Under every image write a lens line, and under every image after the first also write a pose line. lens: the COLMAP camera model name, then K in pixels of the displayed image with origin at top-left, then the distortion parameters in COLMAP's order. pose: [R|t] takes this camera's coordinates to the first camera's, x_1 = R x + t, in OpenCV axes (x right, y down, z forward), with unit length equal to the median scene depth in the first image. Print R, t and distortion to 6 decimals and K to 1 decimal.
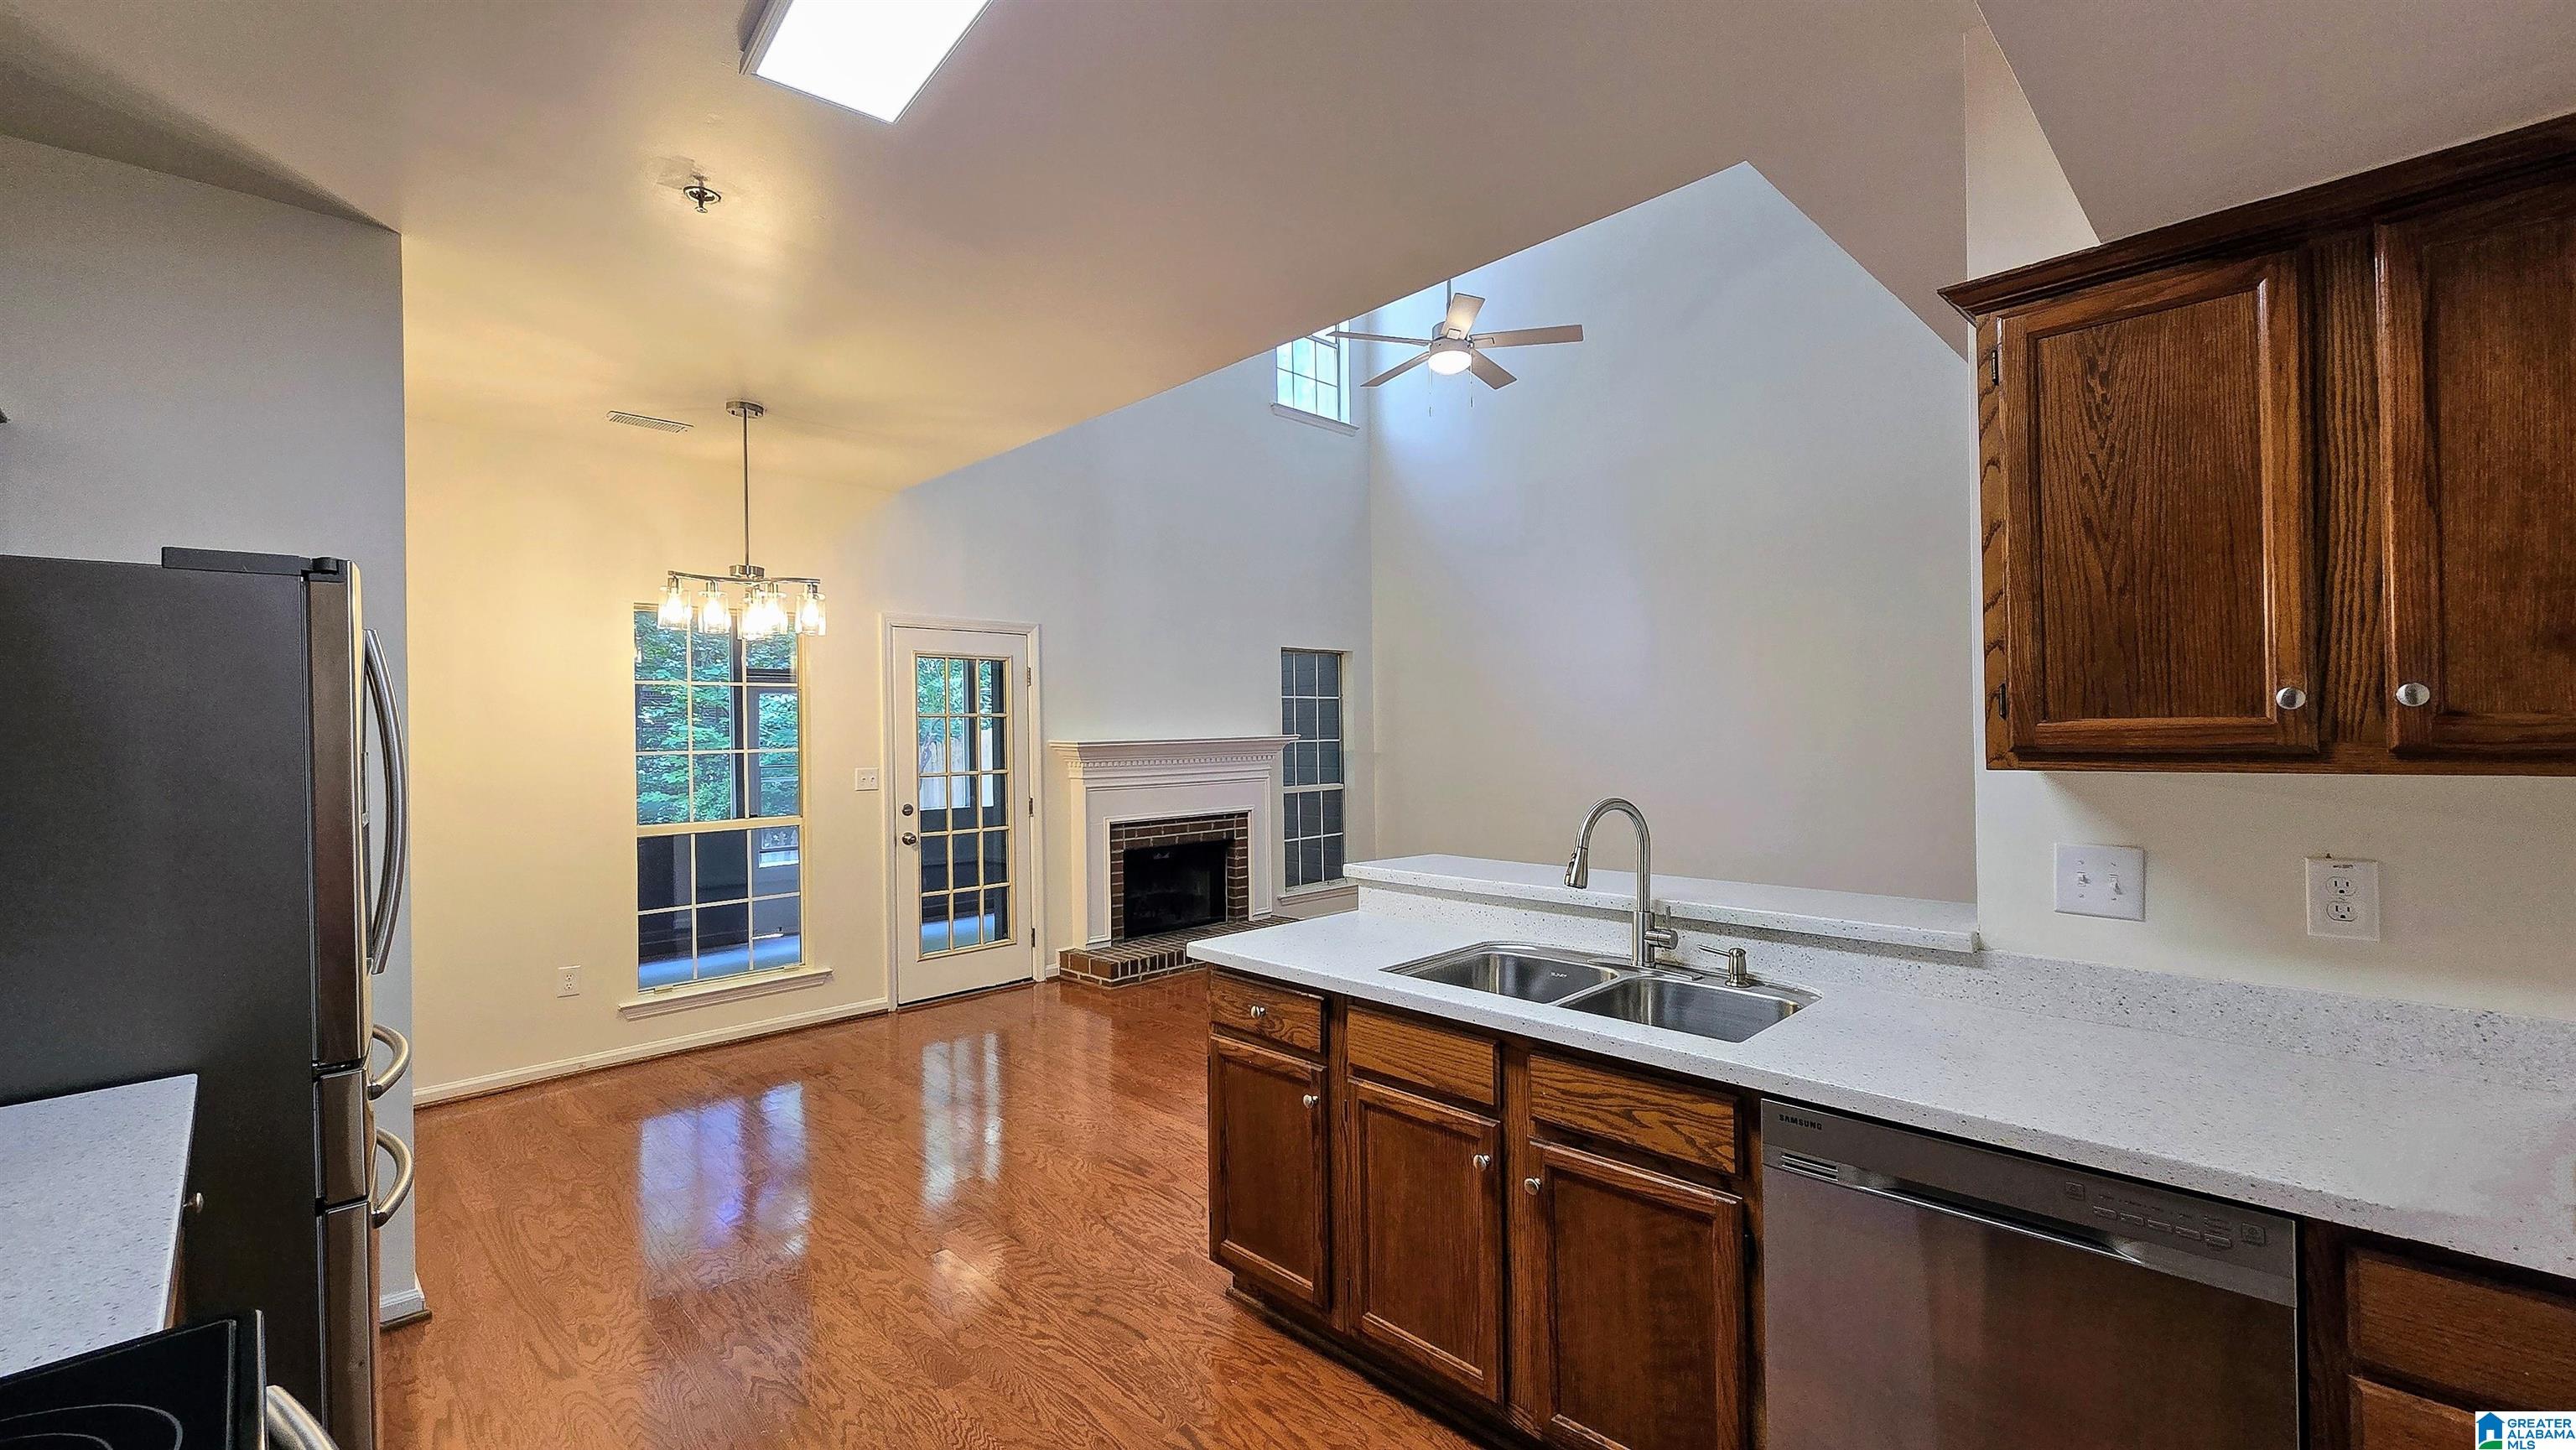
lens RADIAL K [[1048.9, 0, 1288.0], [0, 1048.9, 725.0], [0, 0, 1]] dist [0.000098, 0.000011]
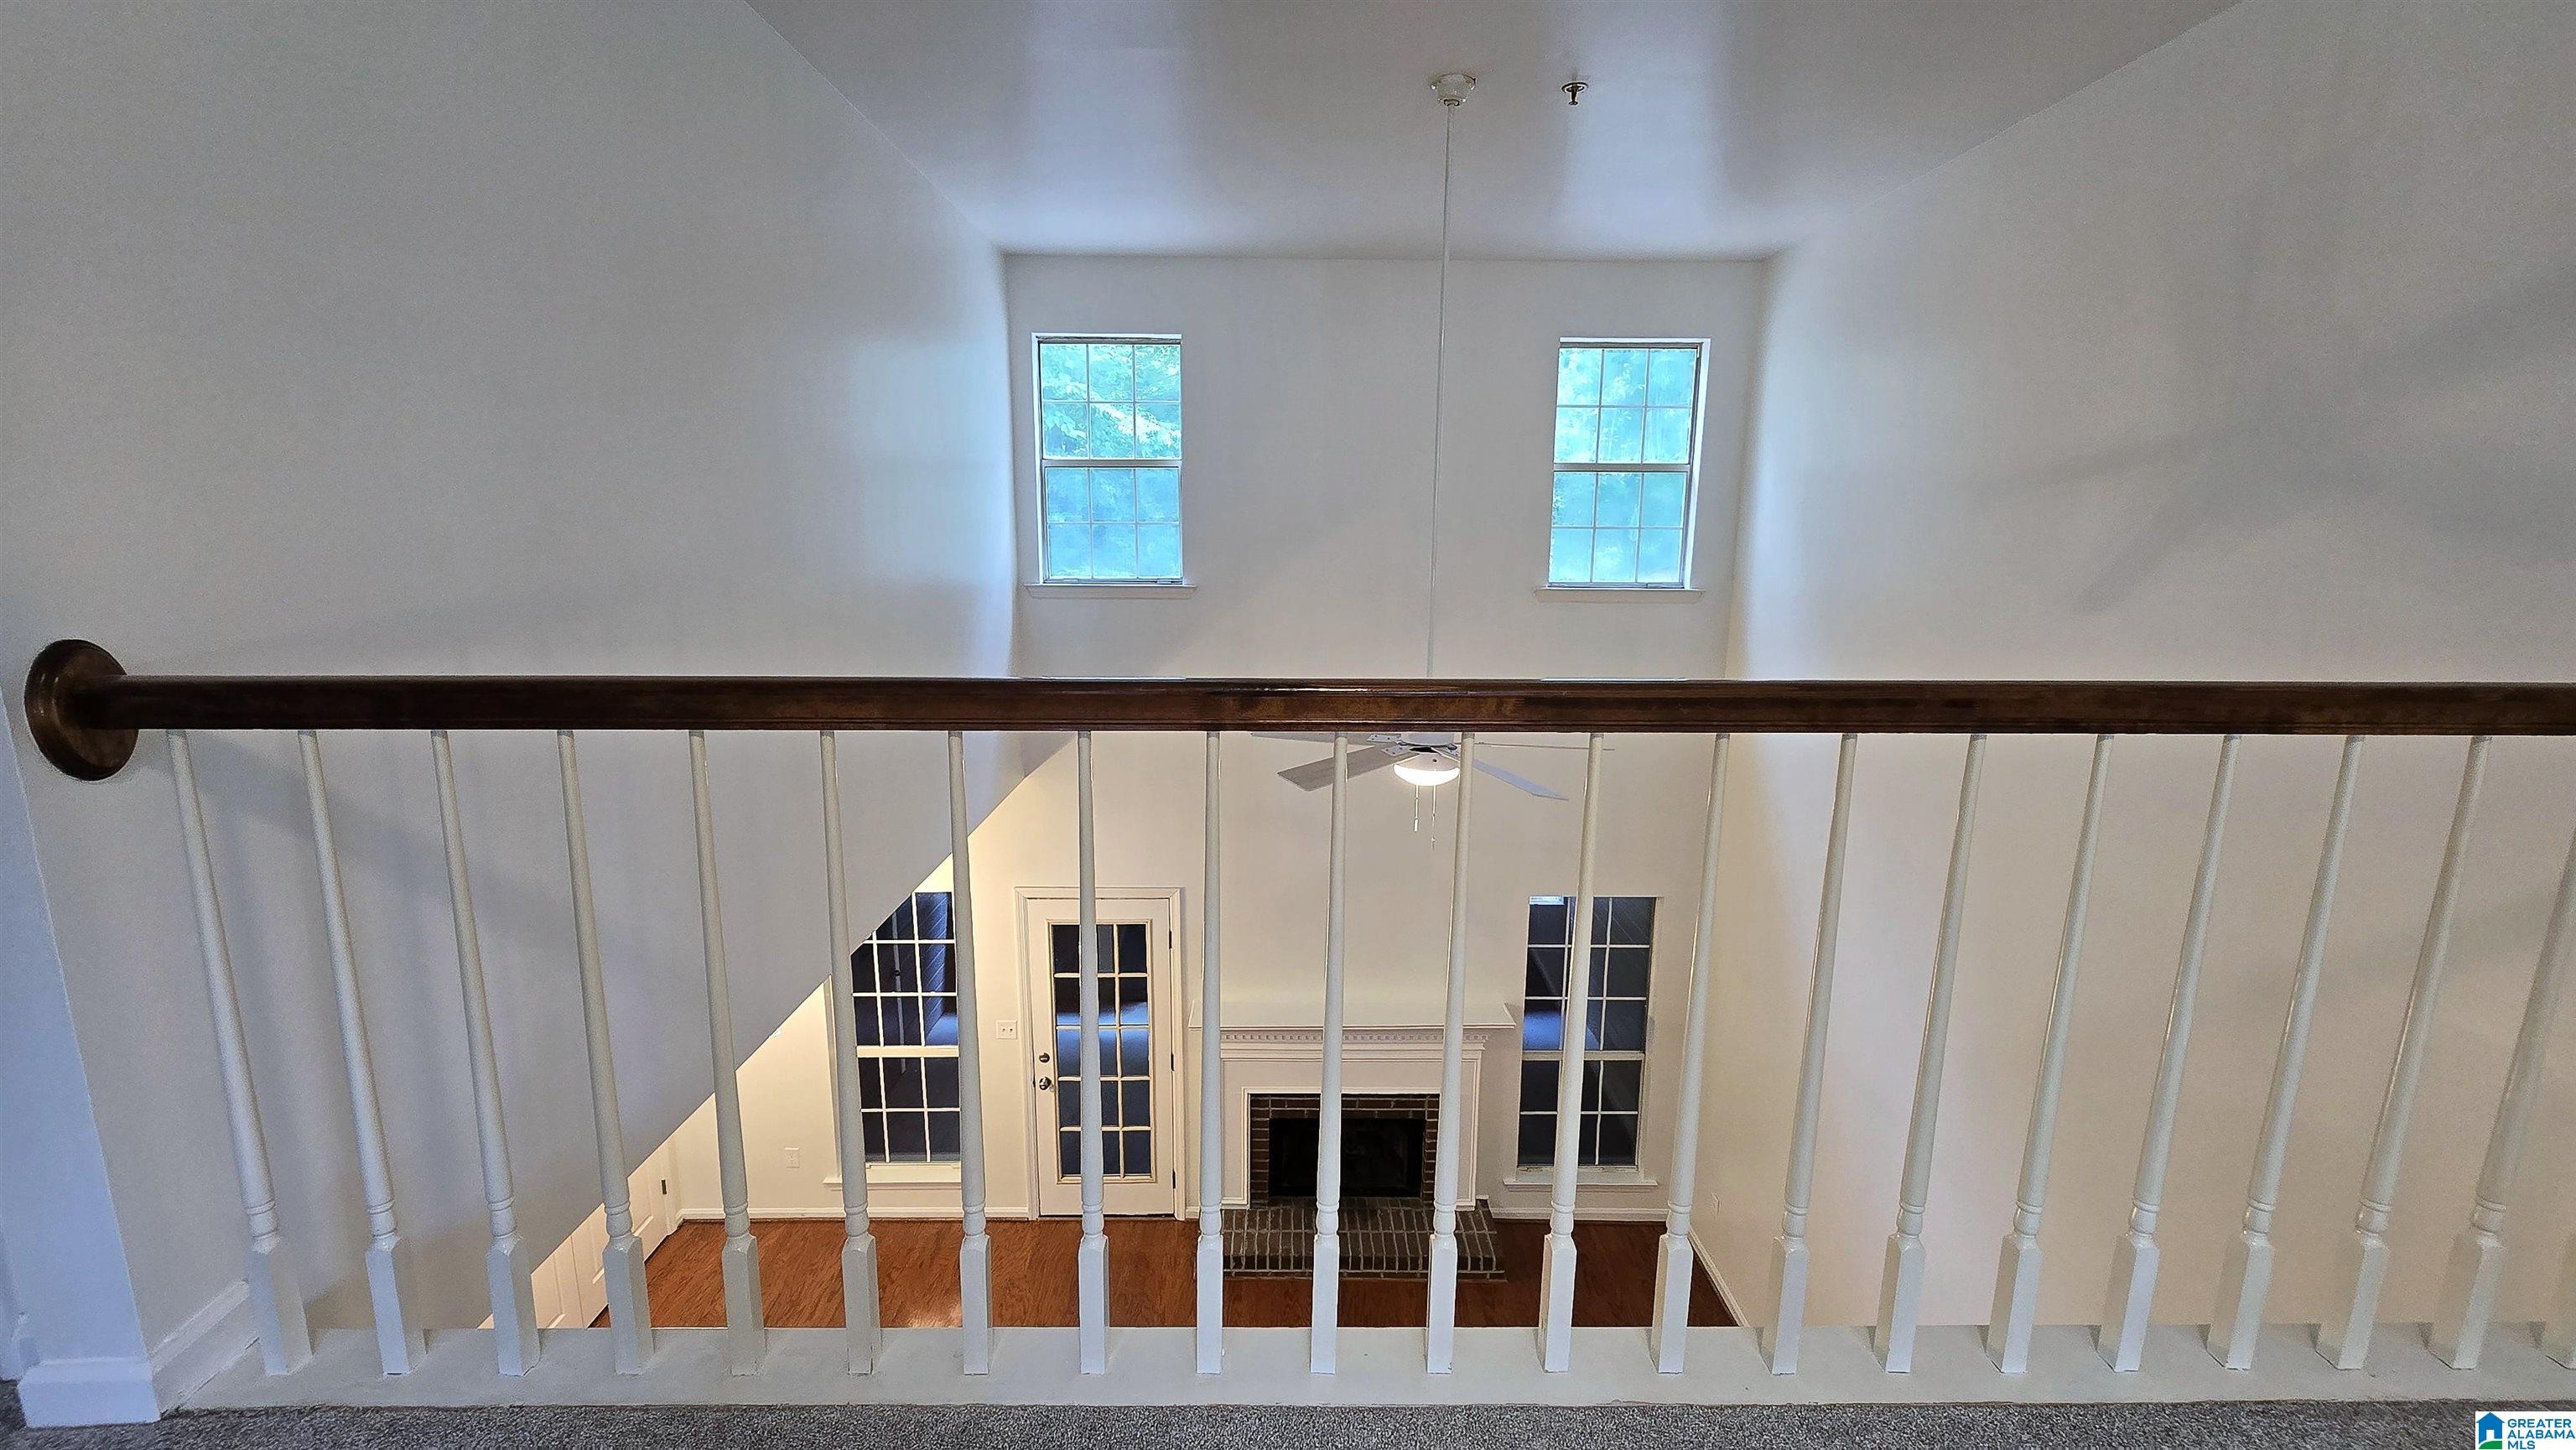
lens RADIAL K [[1054.8, 0, 1288.1], [0, 1054.8, 719.3], [0, 0, 1]] dist [0.001141, -0.000027]
pose [[0.716854, 0.143918, -0.682208, 0.477264], [-0.011423, 0.980757, 0.194898, -0.442447], [0.697129, -0.131921, 0.704704, 0.405505]]
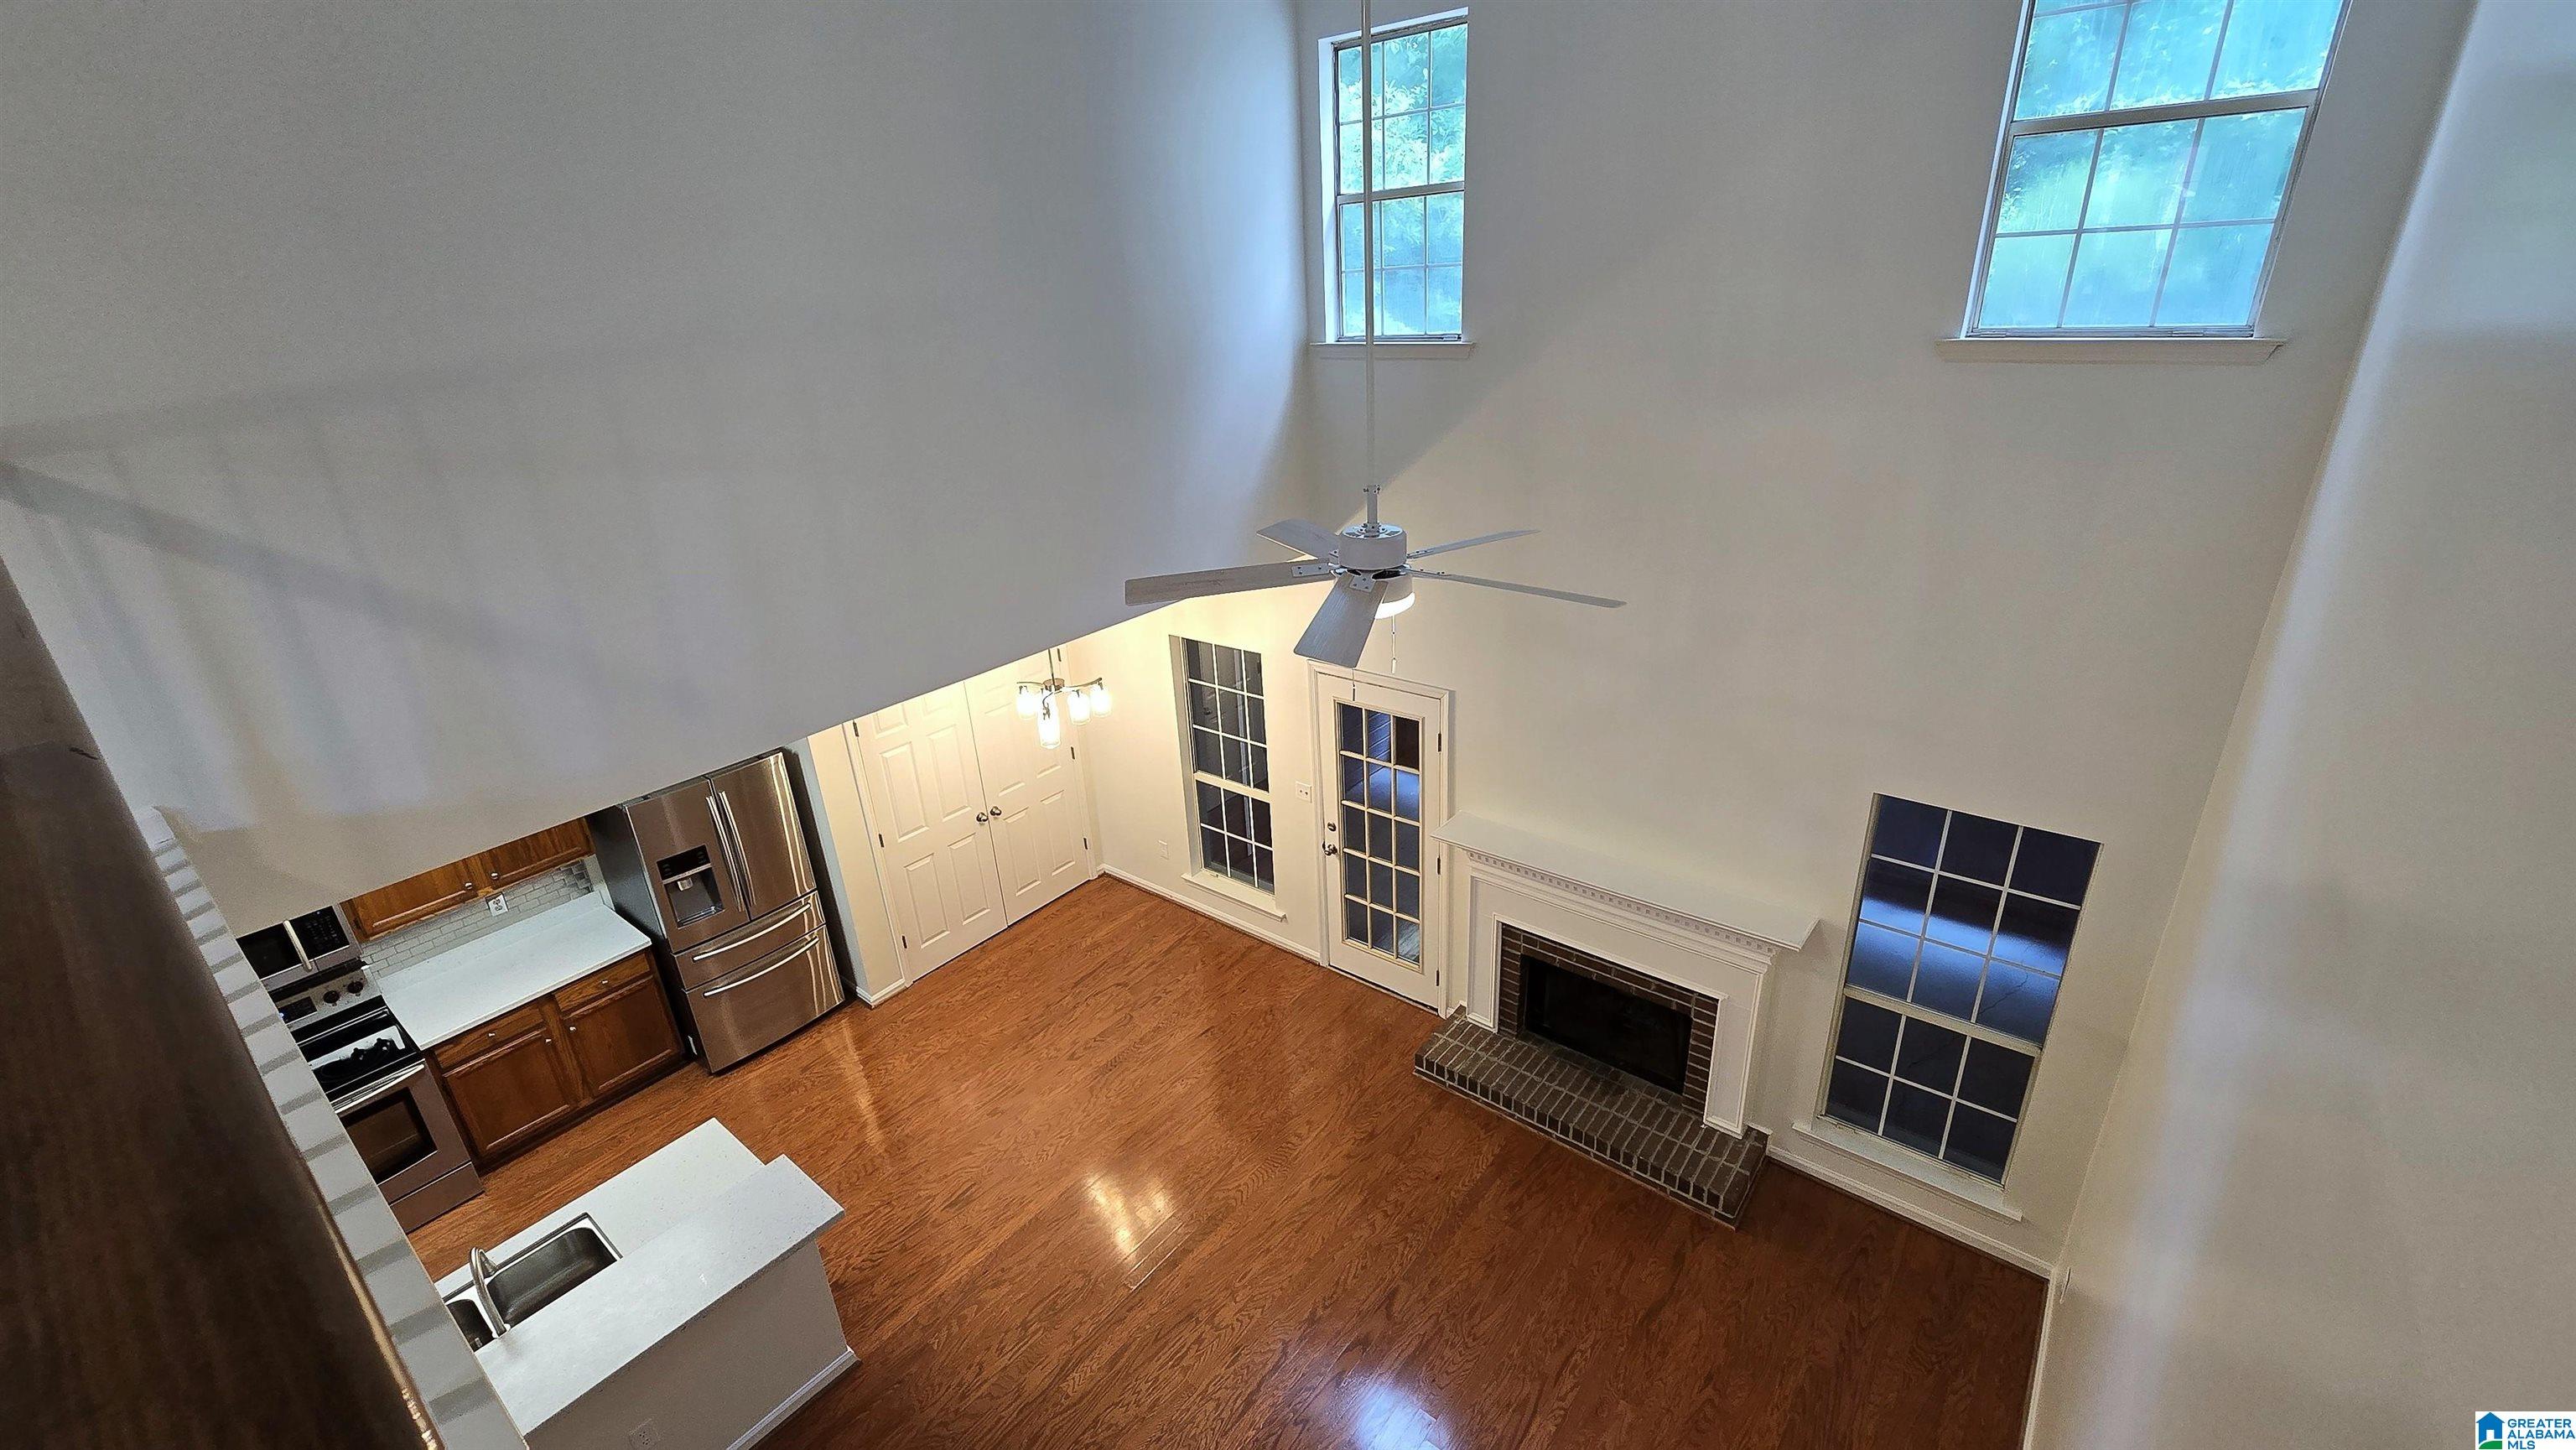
lens RADIAL K [[1054.8, 0, 1288.1], [0, 1054.8, 719.3], [0, 0, 1]] dist [0.001141, -0.000027]
pose [[0.114945, 0.393241, -0.912222, 0.571314], [0.057879, 0.914097, 0.401343, -0.442631], [0.991684, -0.098930, 0.082310, 0.792901]]
